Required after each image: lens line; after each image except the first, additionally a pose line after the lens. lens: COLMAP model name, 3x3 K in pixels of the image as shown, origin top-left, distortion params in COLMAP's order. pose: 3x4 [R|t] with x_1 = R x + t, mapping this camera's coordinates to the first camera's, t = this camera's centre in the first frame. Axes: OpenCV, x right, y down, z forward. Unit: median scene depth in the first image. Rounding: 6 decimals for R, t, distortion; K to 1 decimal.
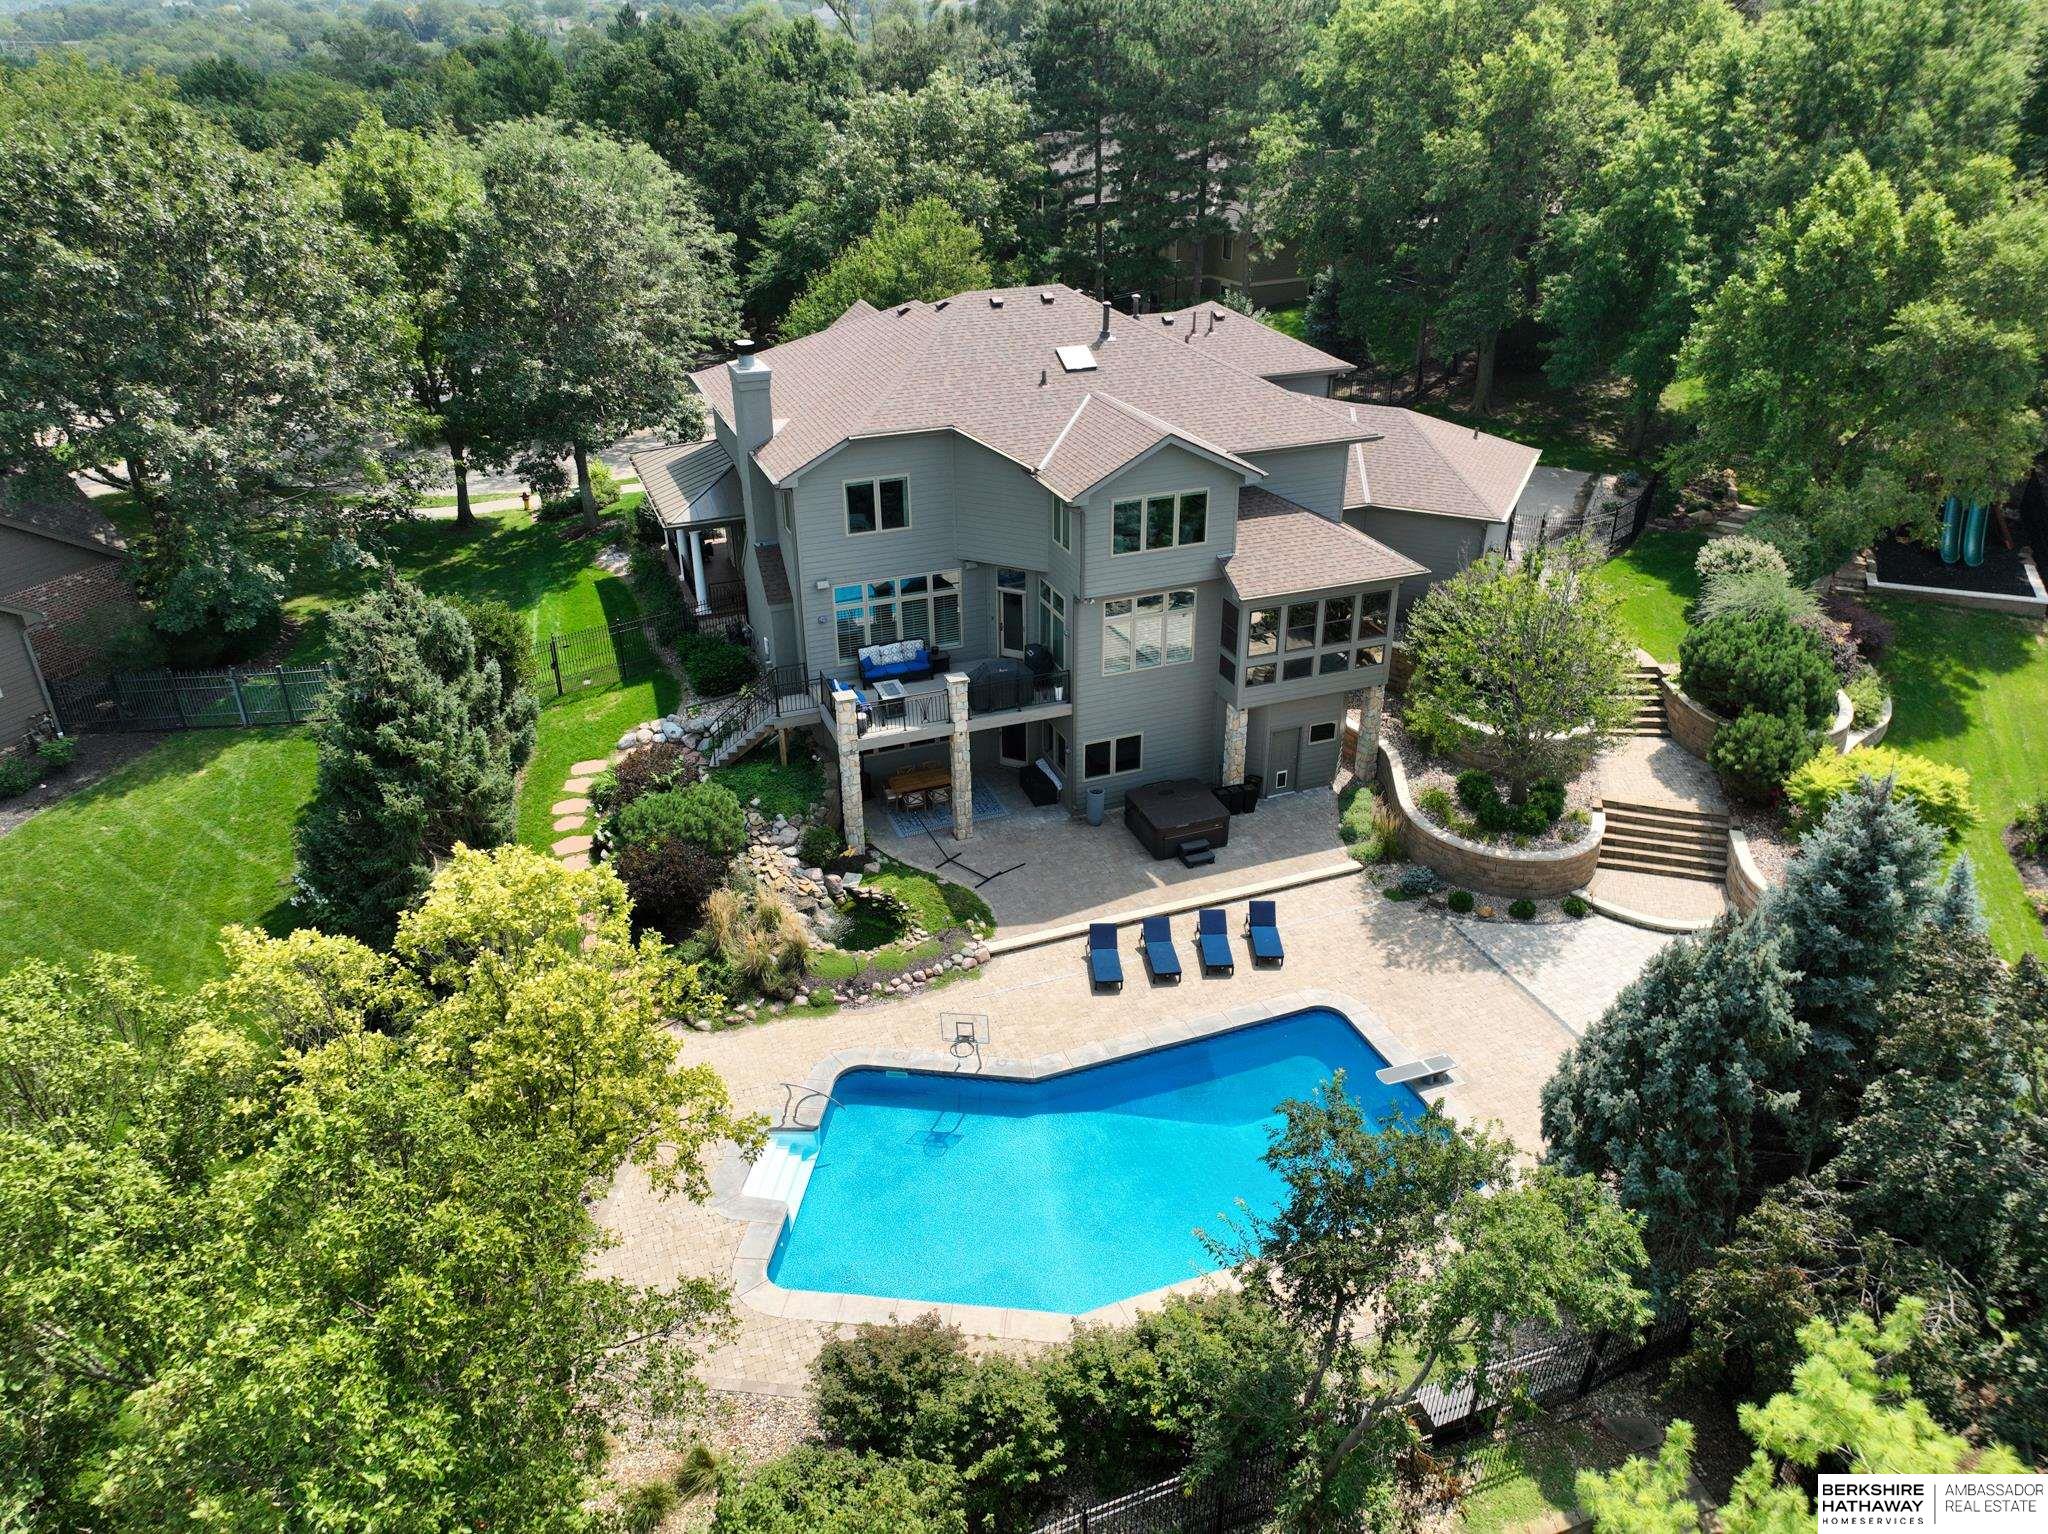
lens RADIAL K [[1482.0, 0, 1024.0], [0, 1482.0, 767.0], [0, 0, 1]] dist [0.007584, -0.000812]
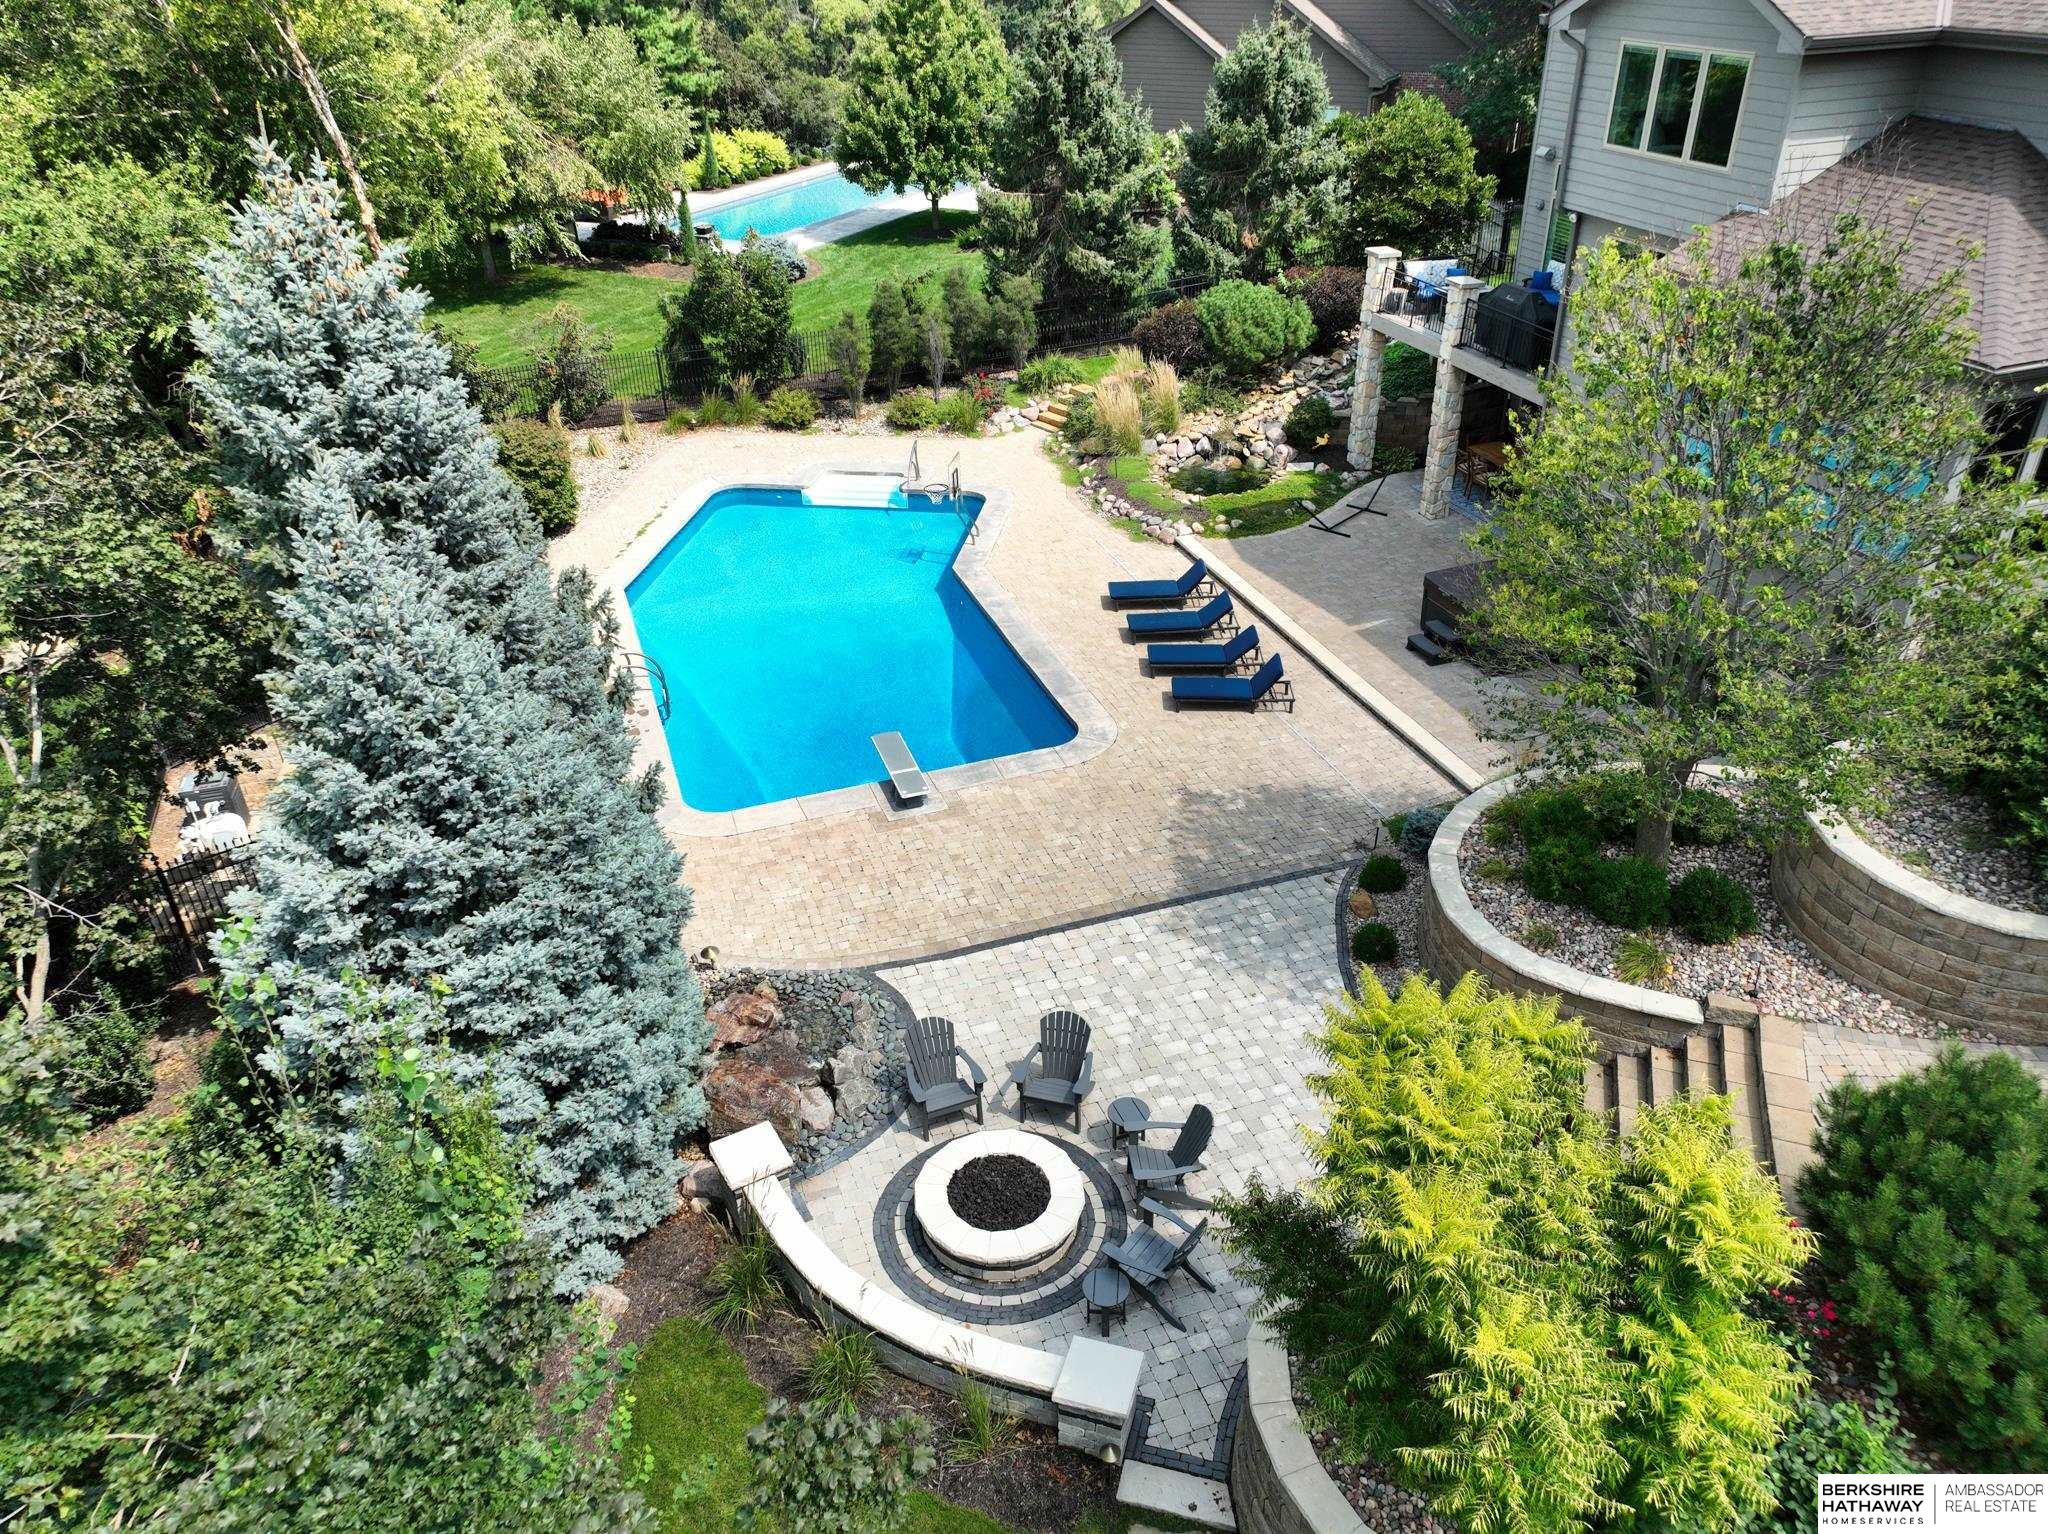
lens RADIAL K [[1482.0, 0, 1024.0], [0, 1482.0, 767.0], [0, 0, 1]] dist [0.007584, -0.000812]
pose [[-0.025313, 0.514234, -0.857276, 0.729454], [-0.463852, 0.753607, 0.465745, -0.121895], [0.885551, 0.409438, 0.219452, 0.753220]]
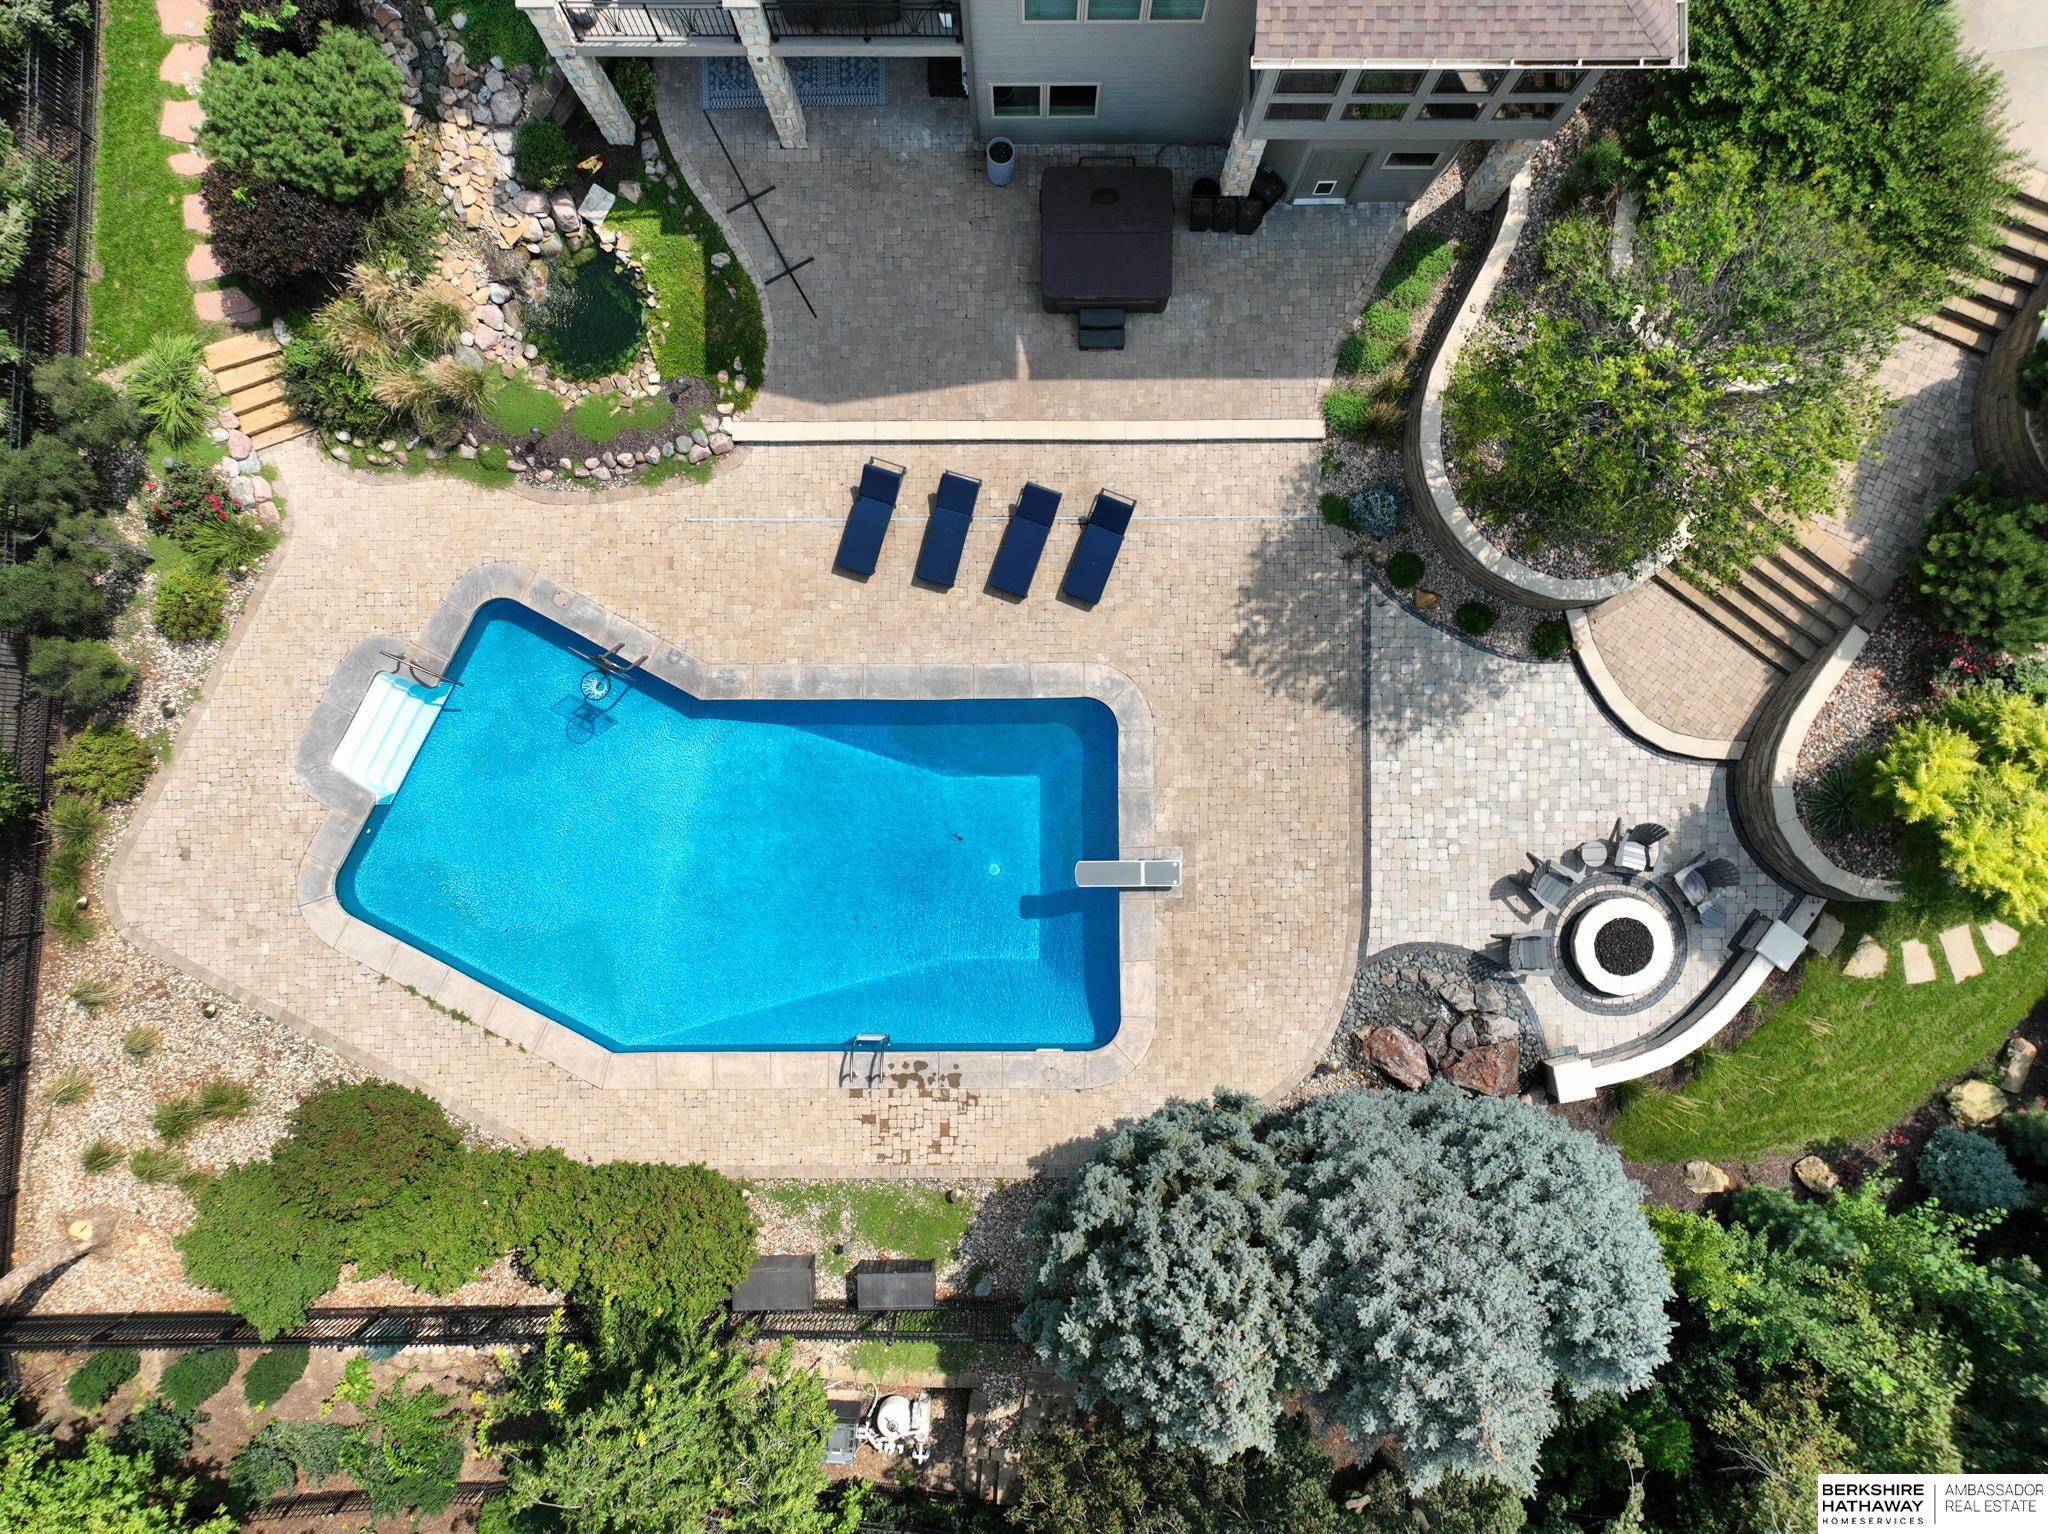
lens RADIAL K [[1482.0, 0, 1024.0], [0, 1482.0, 767.0], [0, 0, 1]] dist [0.007584, -0.000812]
pose [[0.936495, 0.350620, 0.006536, 0.154520], [-0.171614, 0.441962, 0.880465, -0.448017], [0.305820, -0.825672, 0.474067, 0.537450]]
